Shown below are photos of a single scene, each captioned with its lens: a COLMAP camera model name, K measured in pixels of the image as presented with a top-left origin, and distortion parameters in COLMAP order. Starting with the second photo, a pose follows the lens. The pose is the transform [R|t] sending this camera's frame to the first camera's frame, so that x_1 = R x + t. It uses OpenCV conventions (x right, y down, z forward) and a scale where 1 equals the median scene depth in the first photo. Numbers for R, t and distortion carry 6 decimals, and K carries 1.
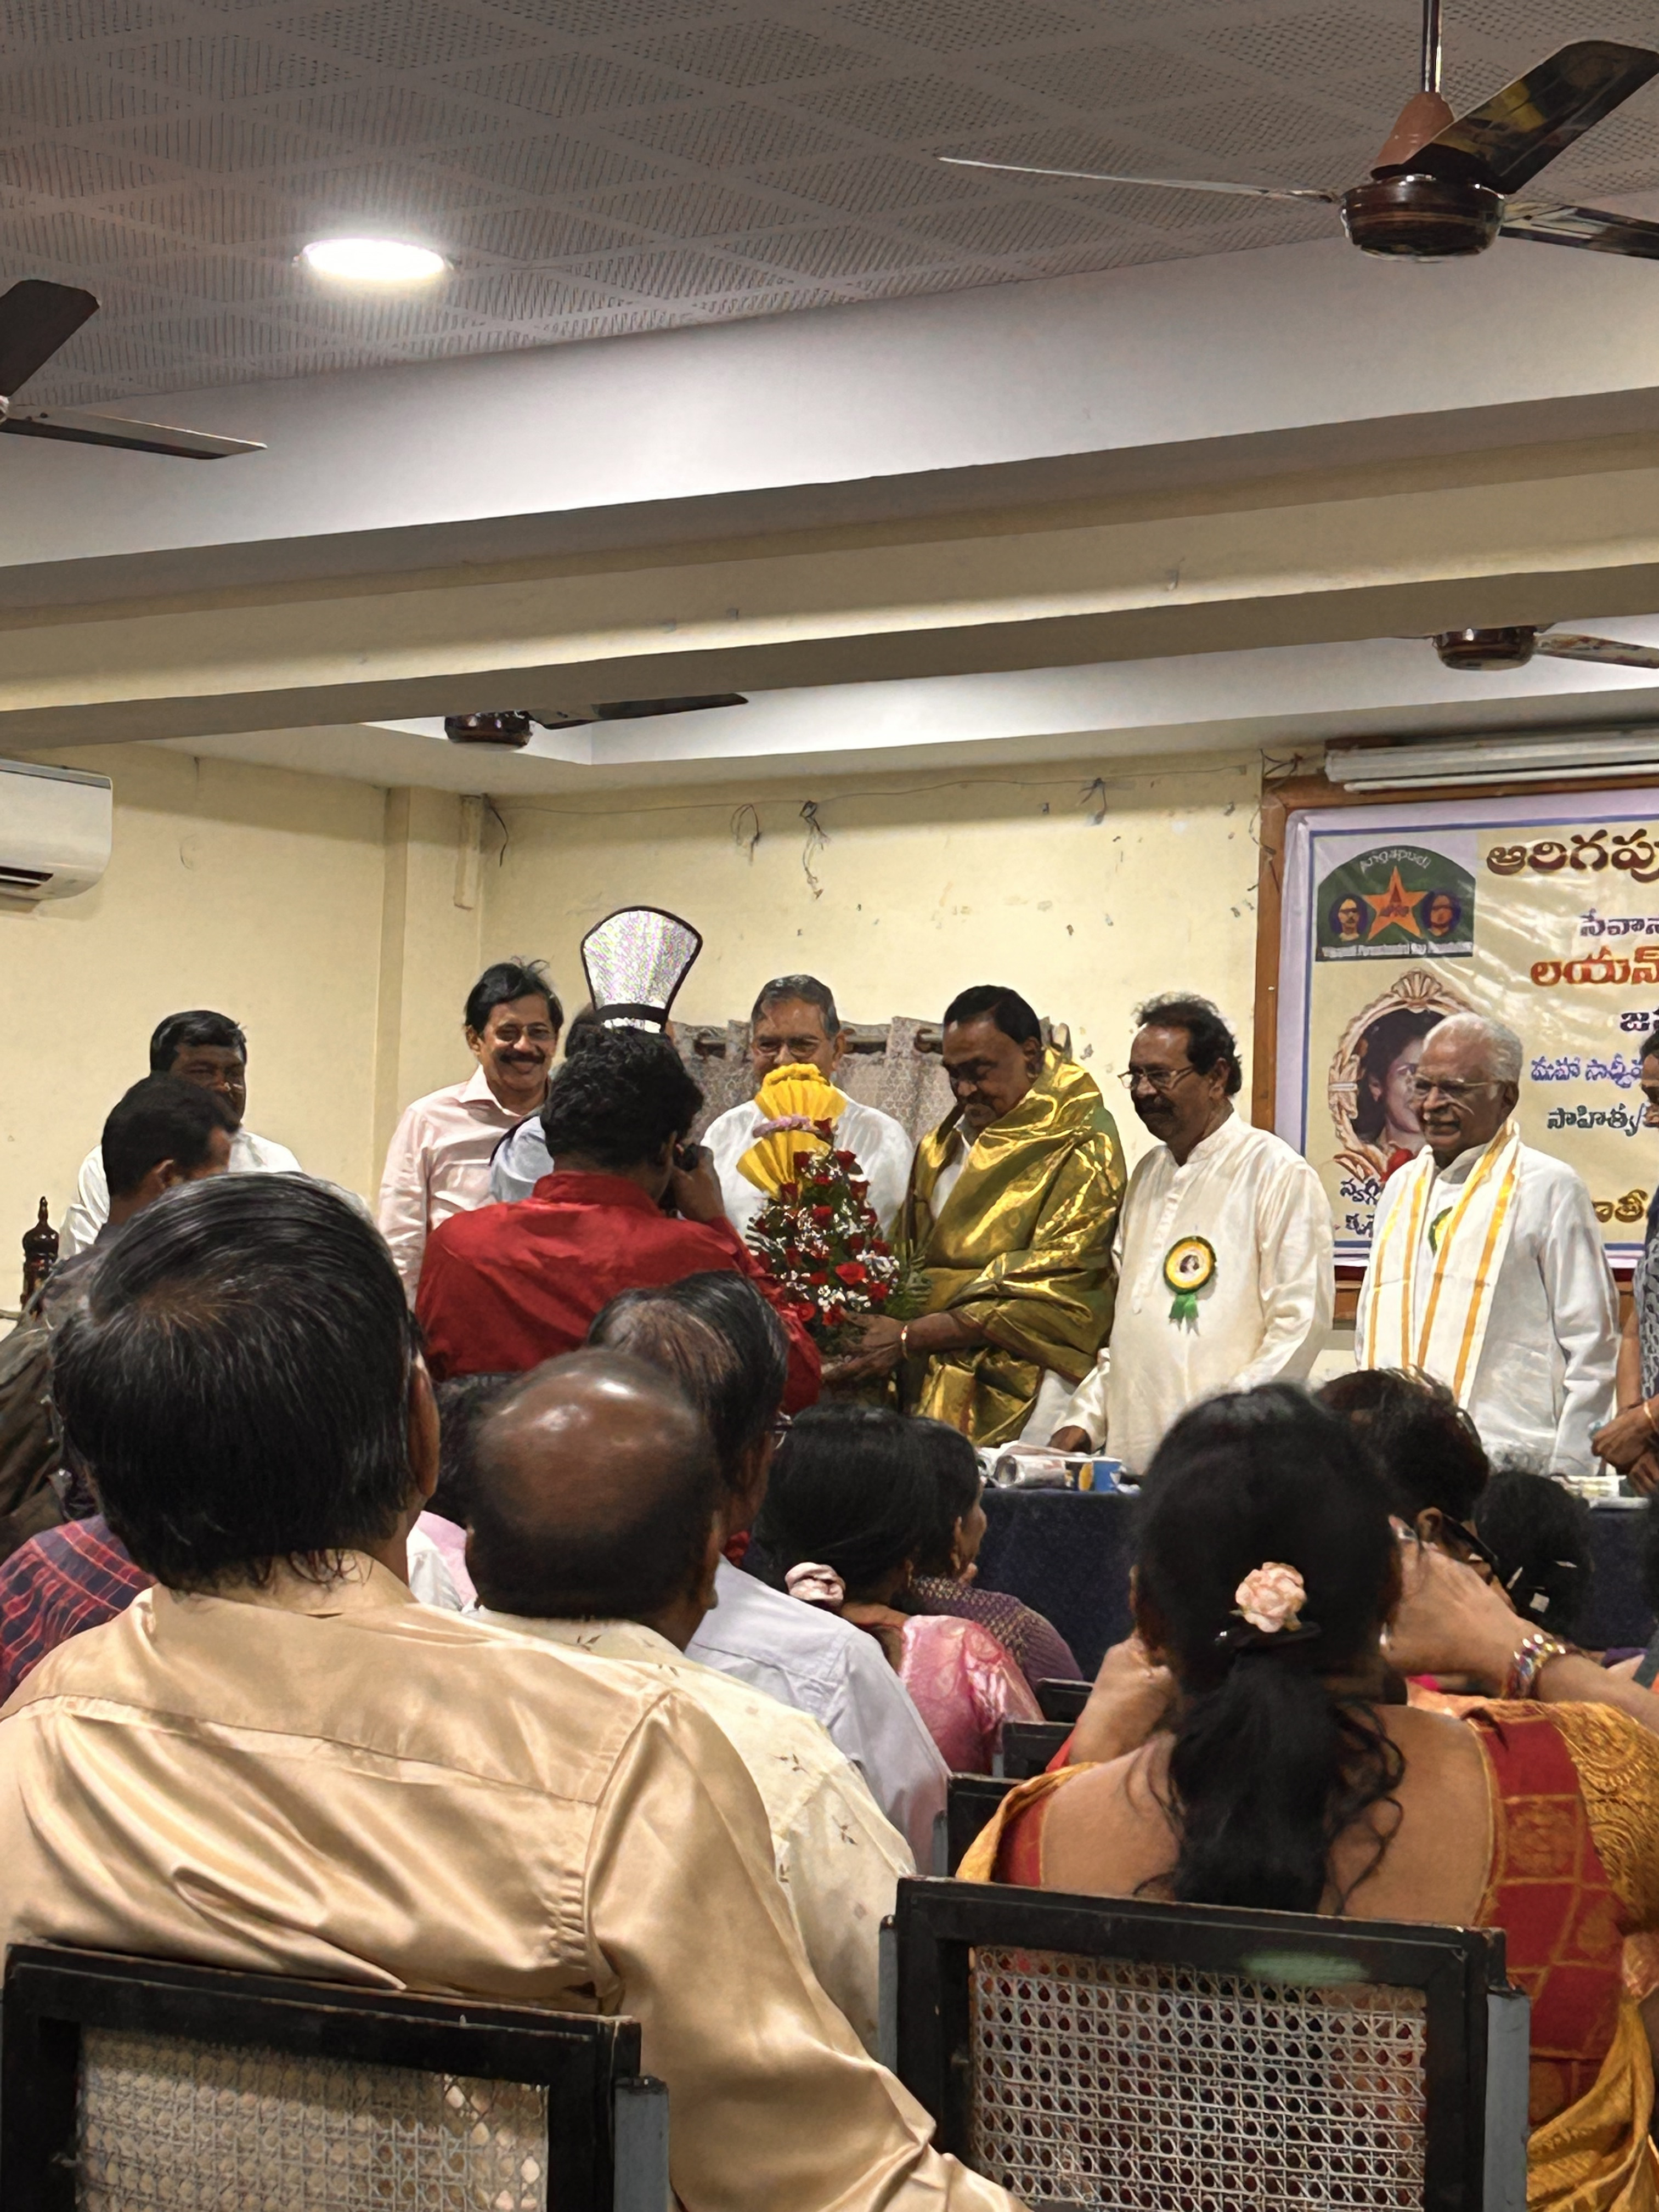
lens RADIAL K [[5465.0, 0, 917.7], [0, 5465.0, 1114.3], [0, 0, 1]] dist [0.302589, 0.000000]
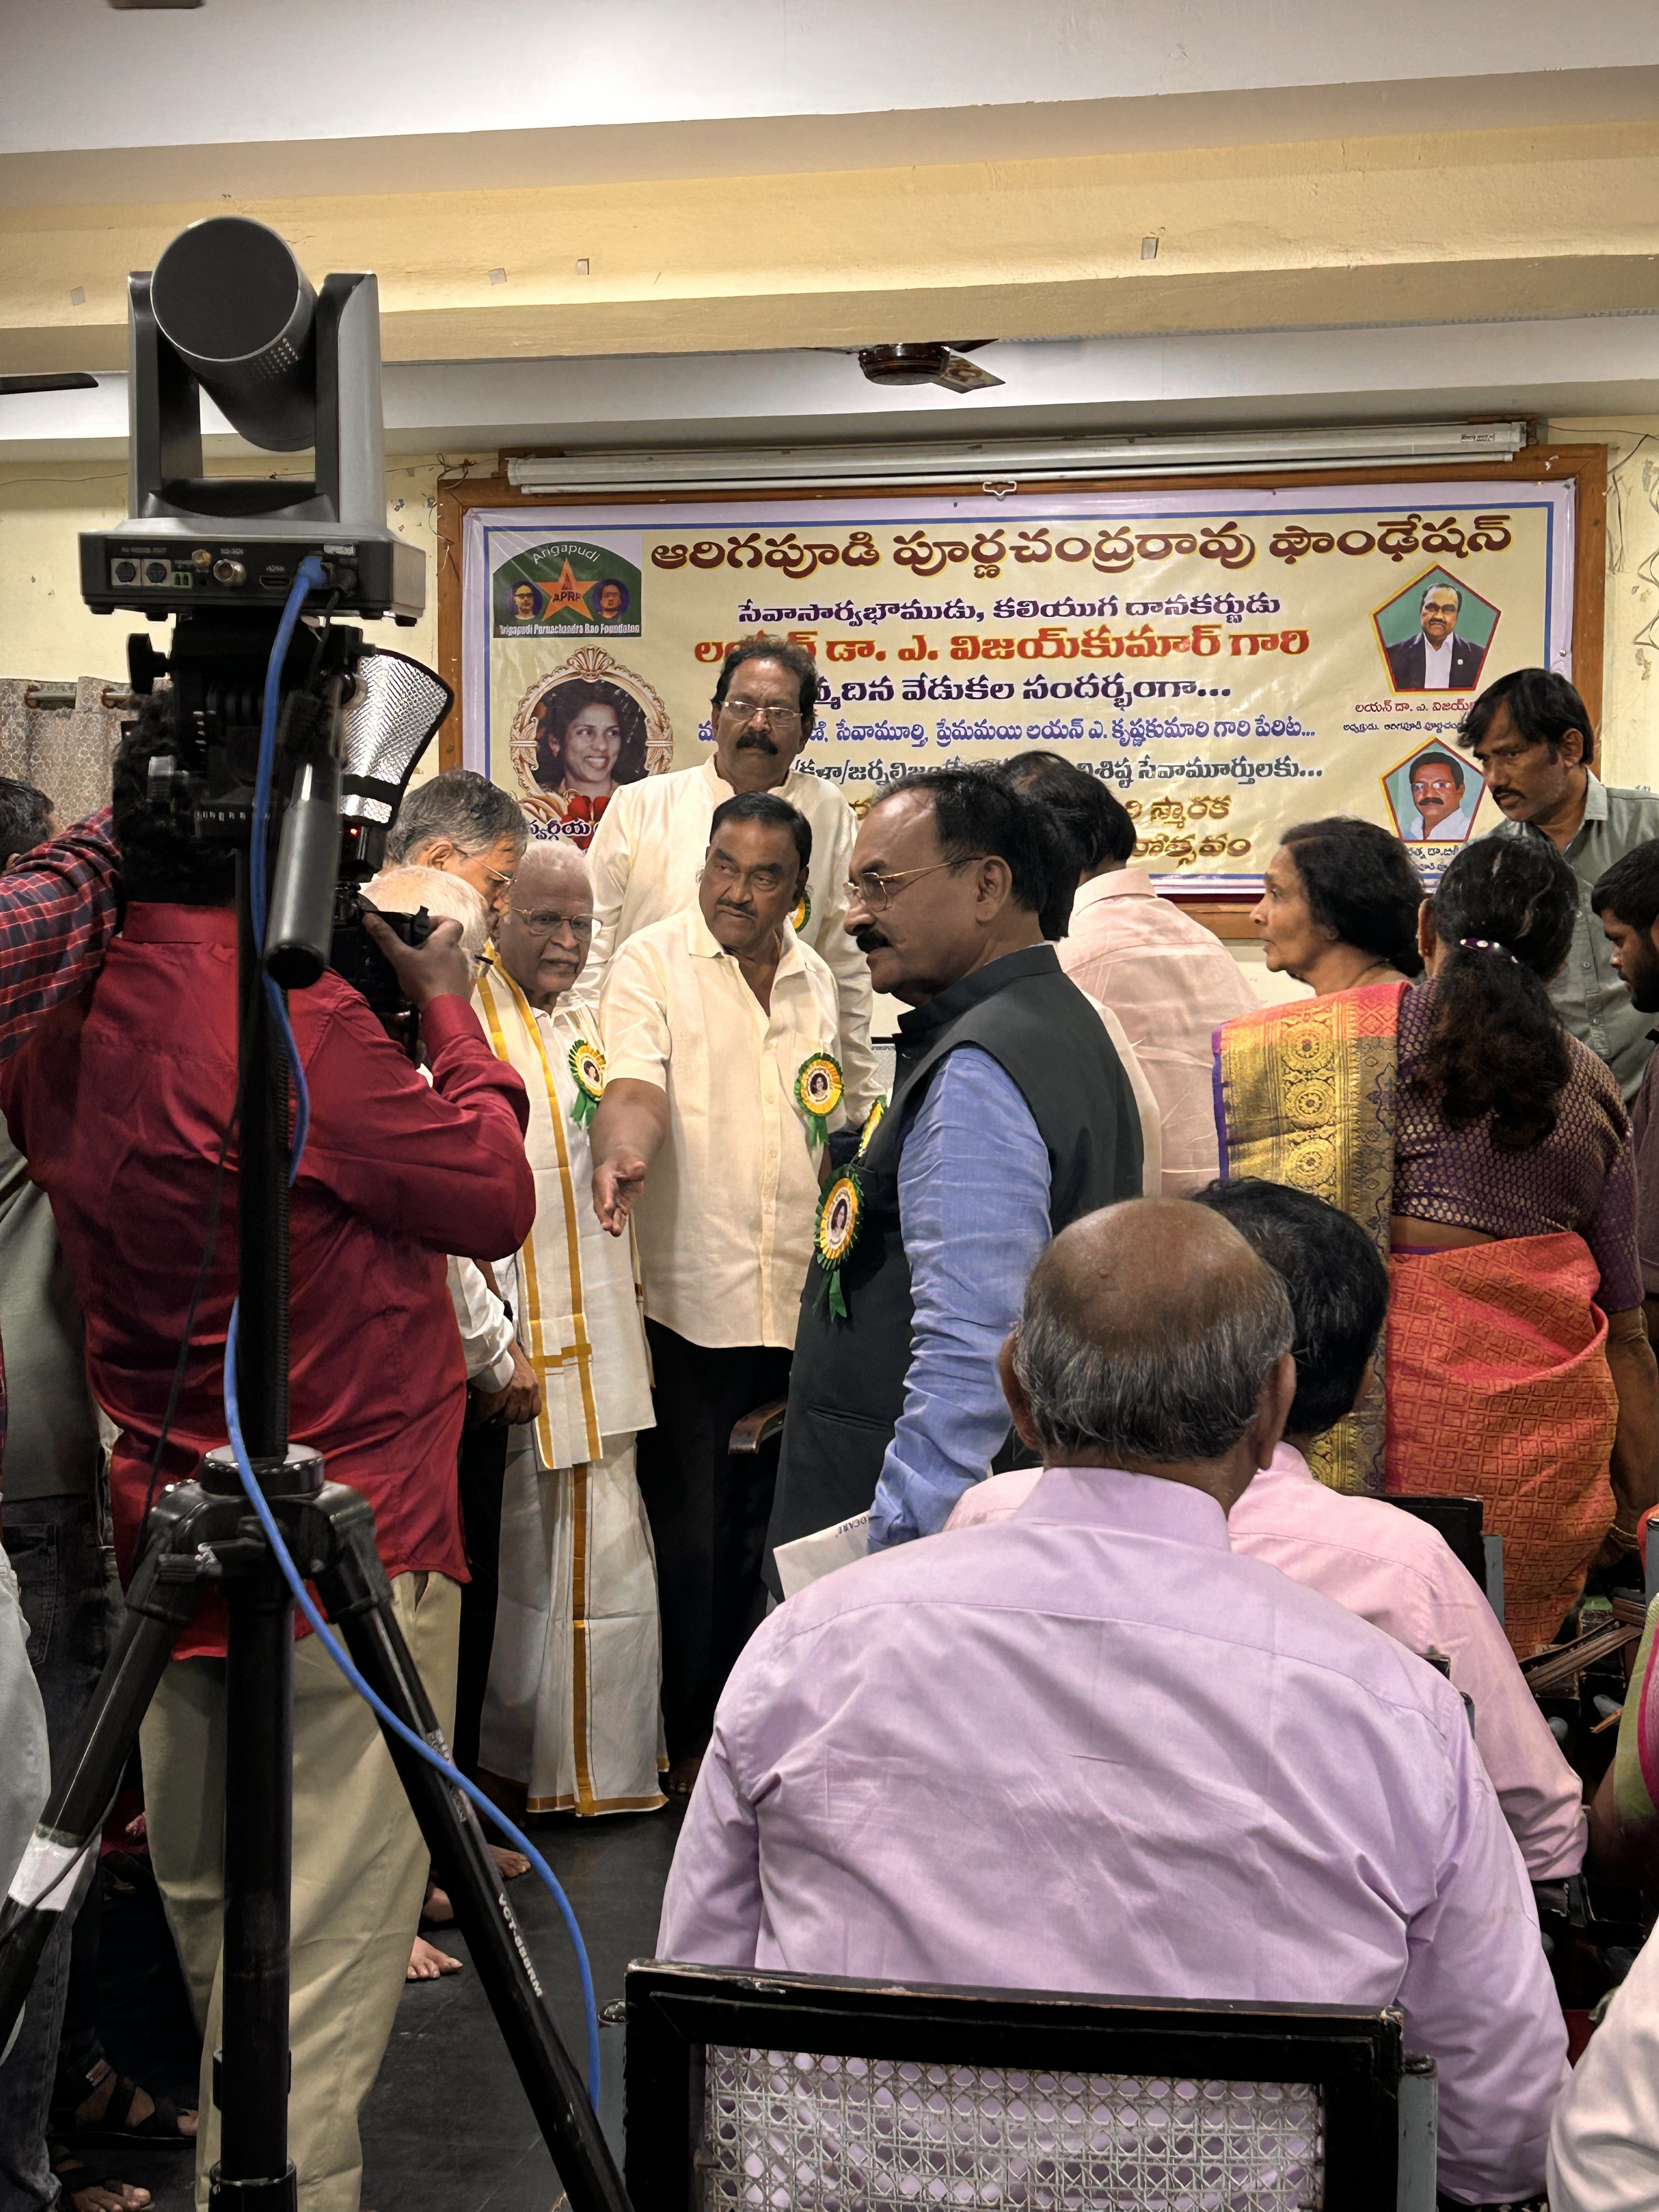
lens RADIAL K [[3256.0, 0, 837.9], [0, 3256.0, 1138.8], [0, 0, 1]] dist [0.138238, 0.000000]
pose [[0.902087, -0.049459, 0.428710, -0.176910], [-0.003663, 0.992498, 0.122209, -0.006897], [-0.431538, -0.111813, 0.895138, 0.318324]]
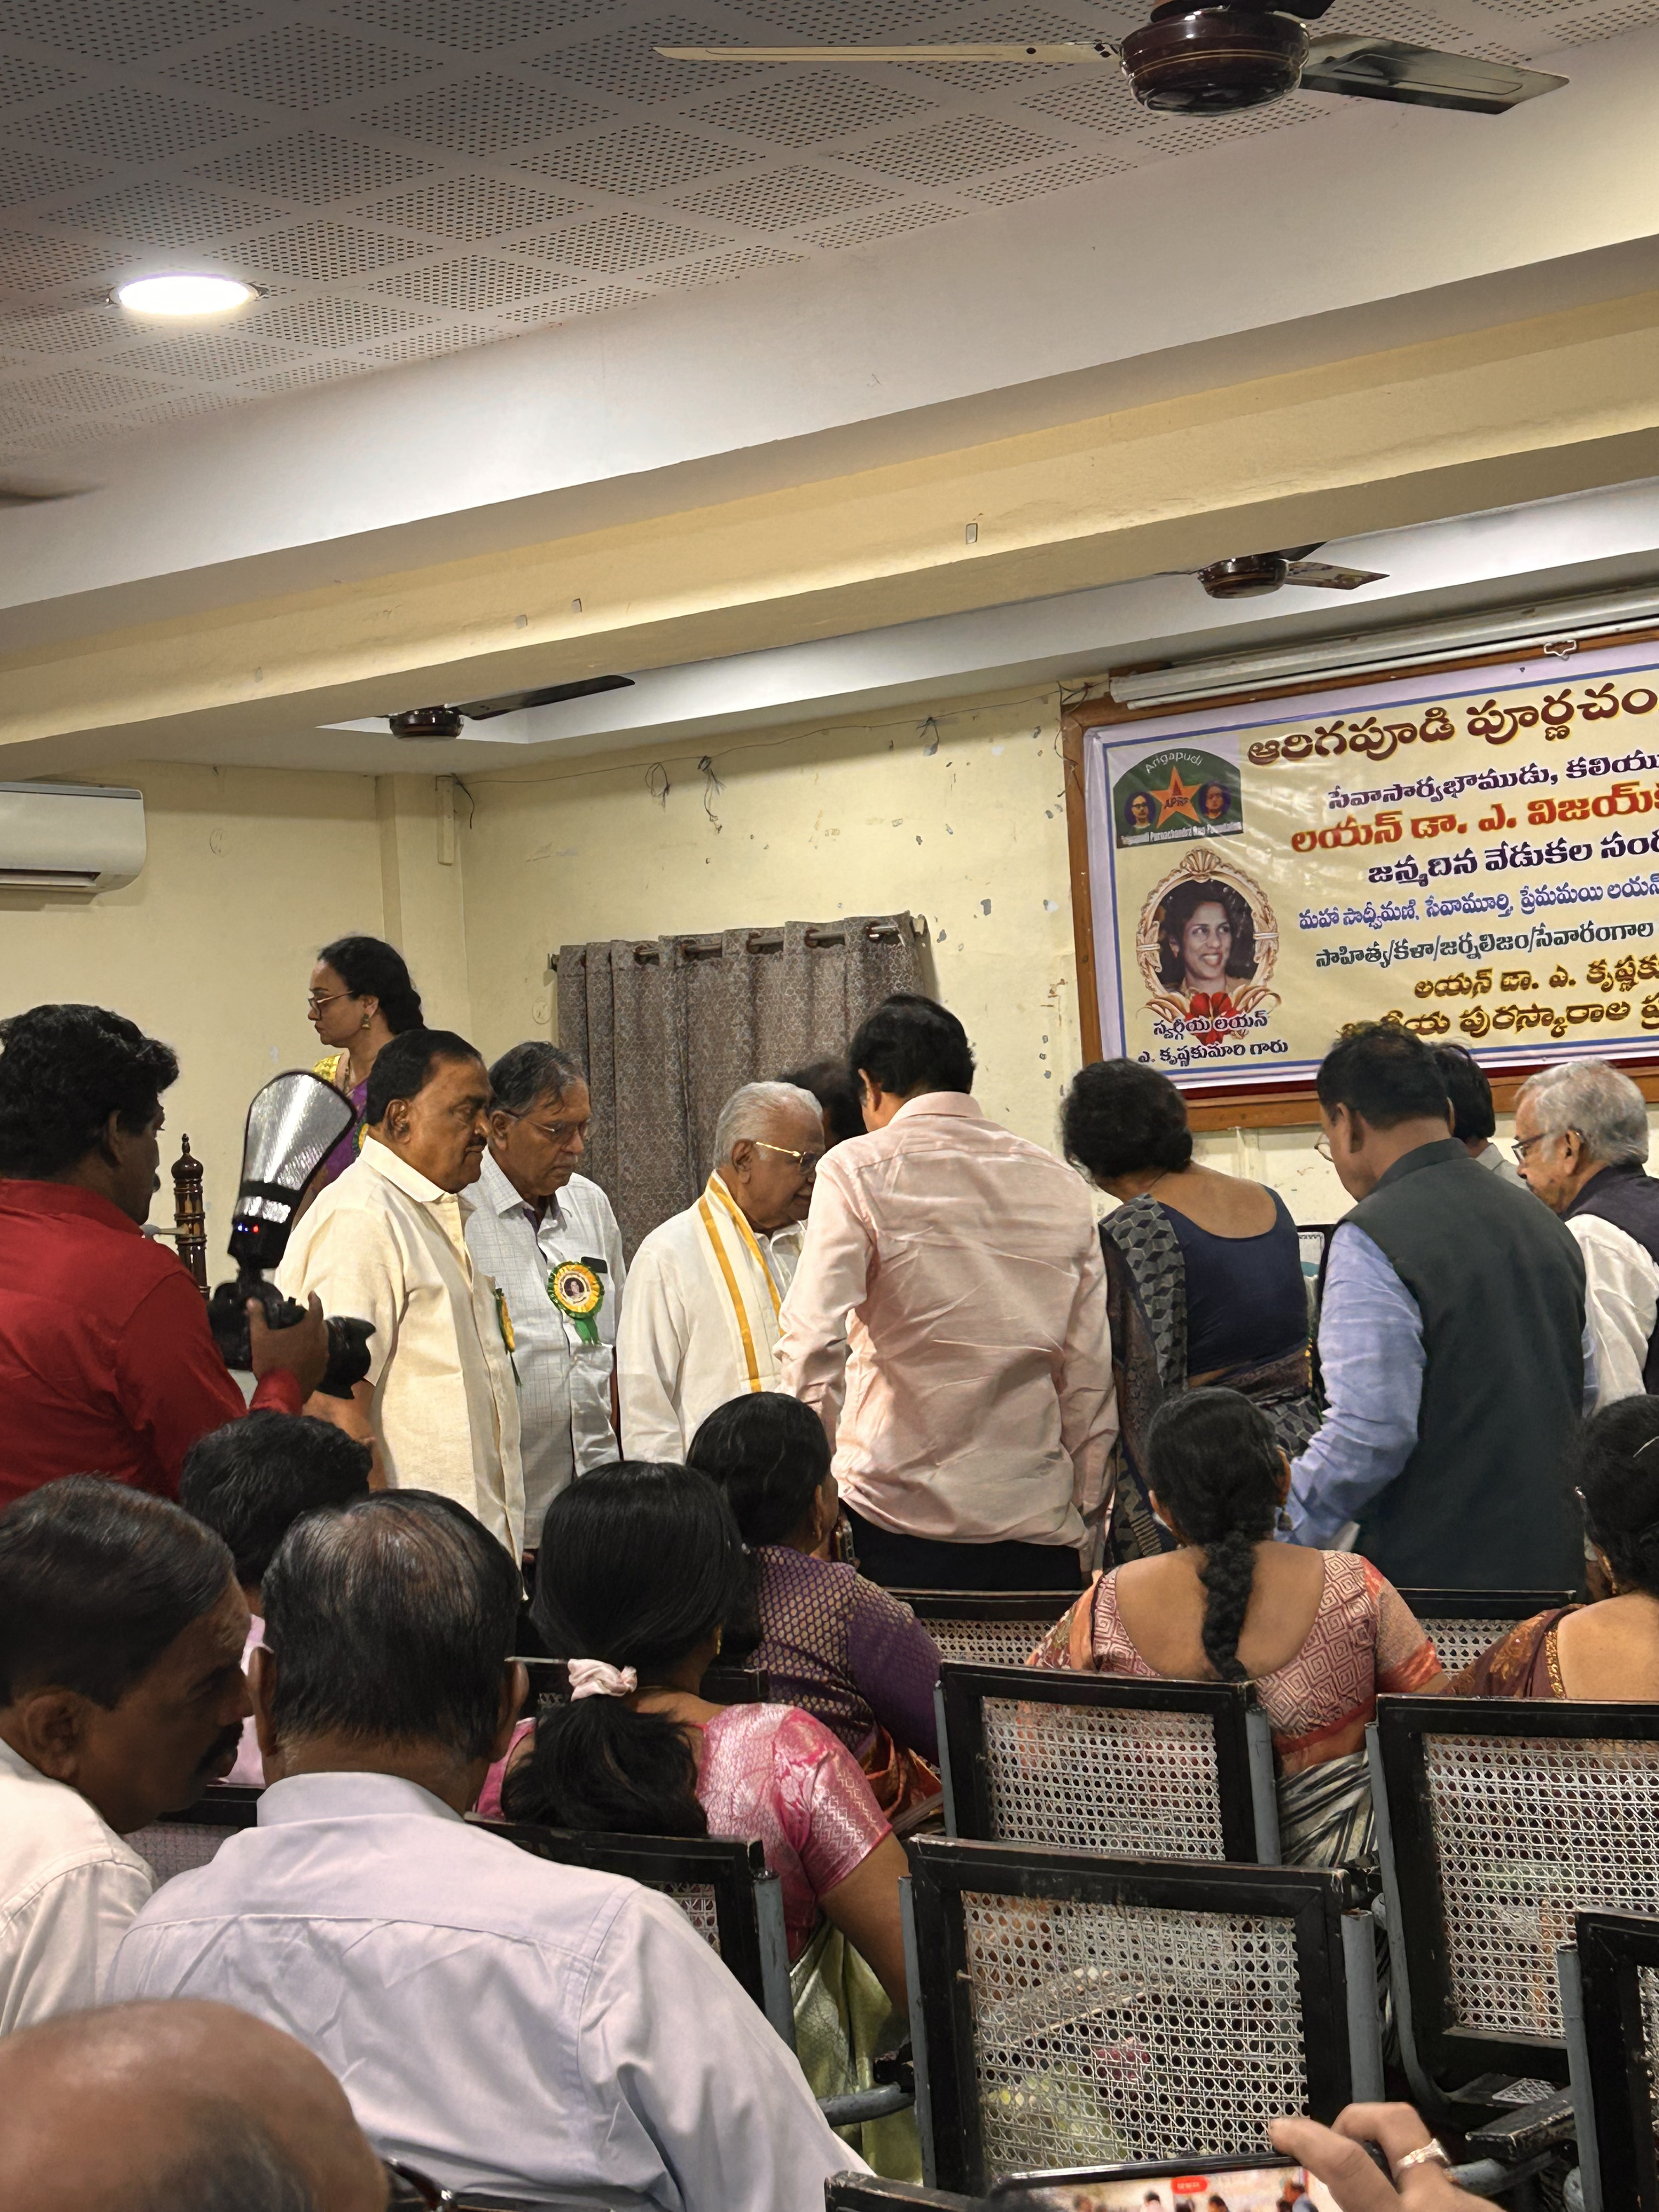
lens RADIAL K [[3571.7, 0, 832.2], [0, 3571.7, 1083.9], [0, 0, 1]] dist [0.160899, 0.000000]
pose [[0.995716, -0.092245, -0.006331, 0.008661], [0.092420, 0.994995, 0.037991, -0.011783], [0.002795, -0.038413, 0.999258, 0.189476]]
